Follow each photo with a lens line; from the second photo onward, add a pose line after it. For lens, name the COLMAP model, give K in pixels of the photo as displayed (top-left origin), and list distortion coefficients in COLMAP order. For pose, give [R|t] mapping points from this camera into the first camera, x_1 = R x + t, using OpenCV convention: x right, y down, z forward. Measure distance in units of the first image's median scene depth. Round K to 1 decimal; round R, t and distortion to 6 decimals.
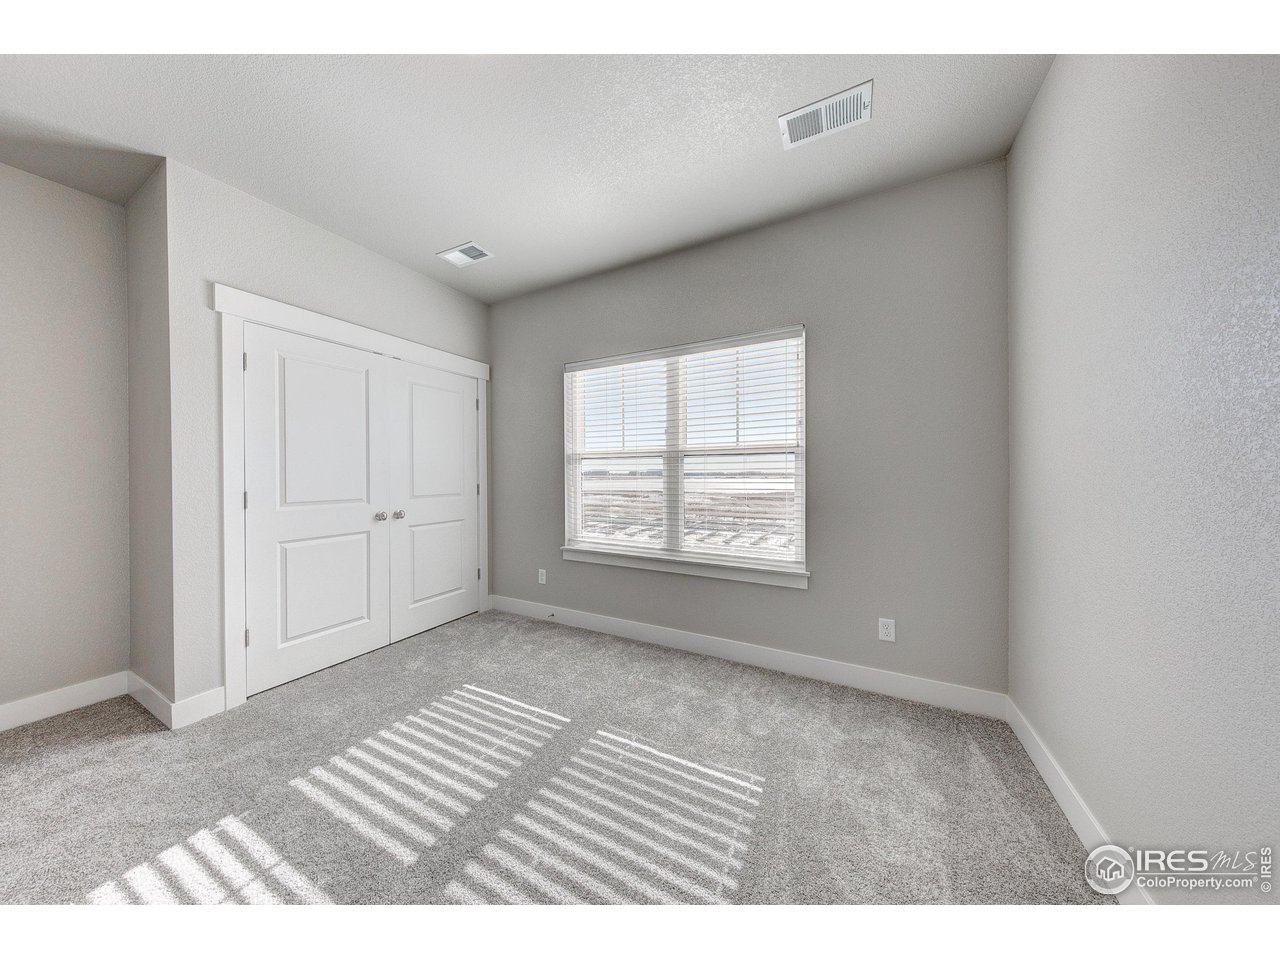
lens RADIAL K [[406.0, 0, 637.8], [0, 406.0, 473.1], [0, 0, 1]] dist [0.009348, -0.003874]
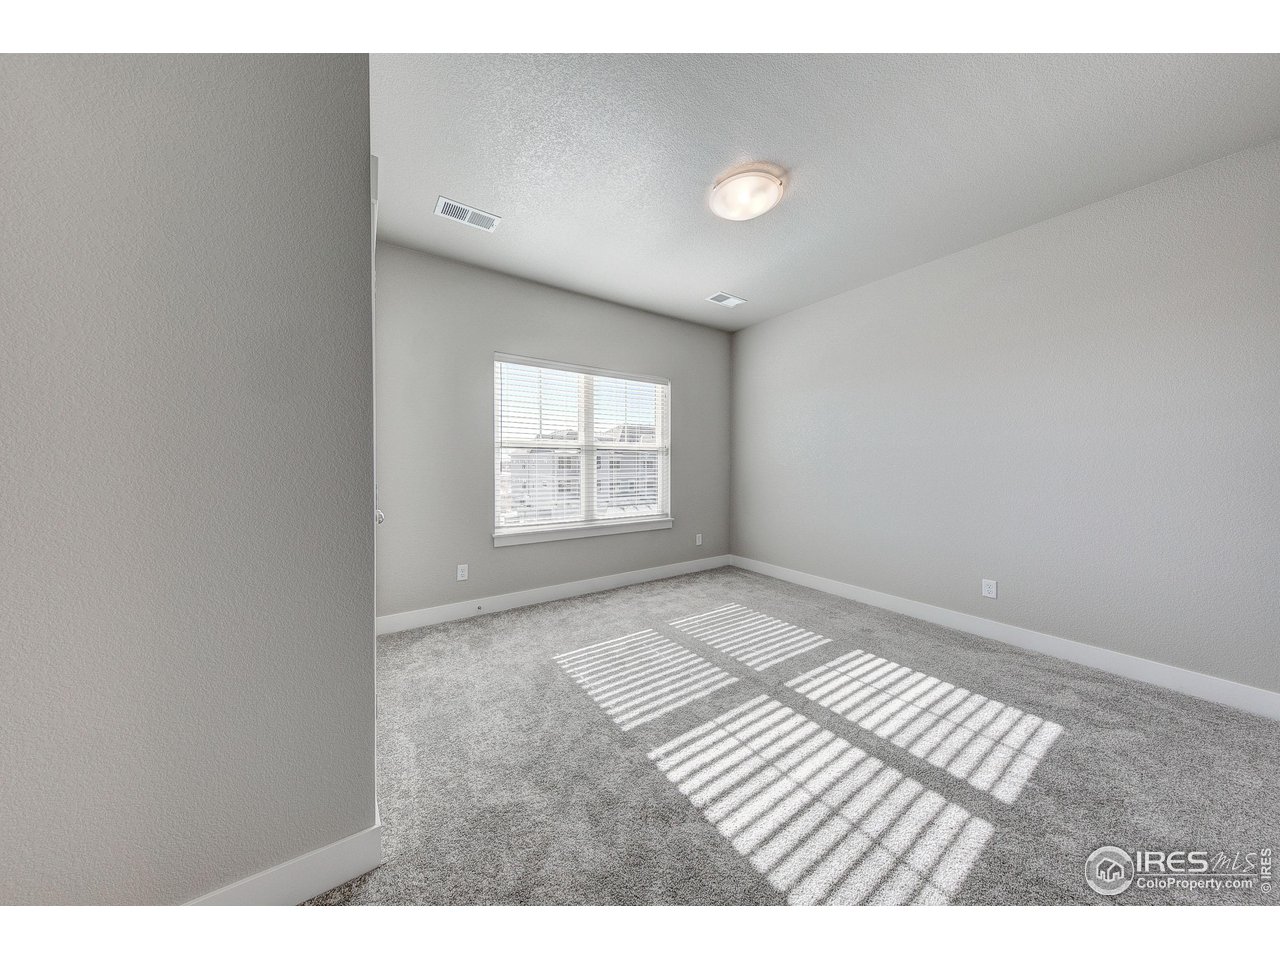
lens RADIAL K [[406.0, 0, 637.8], [0, 406.0, 473.1], [0, 0, 1]] dist [0.009348, -0.003874]
pose [[0.466654, -0.006343, 0.884417, -0.902854], [0.007212, 0.999968, 0.003366, 0.030072], [-0.884410, 0.004808, 0.466685, 0.225451]]
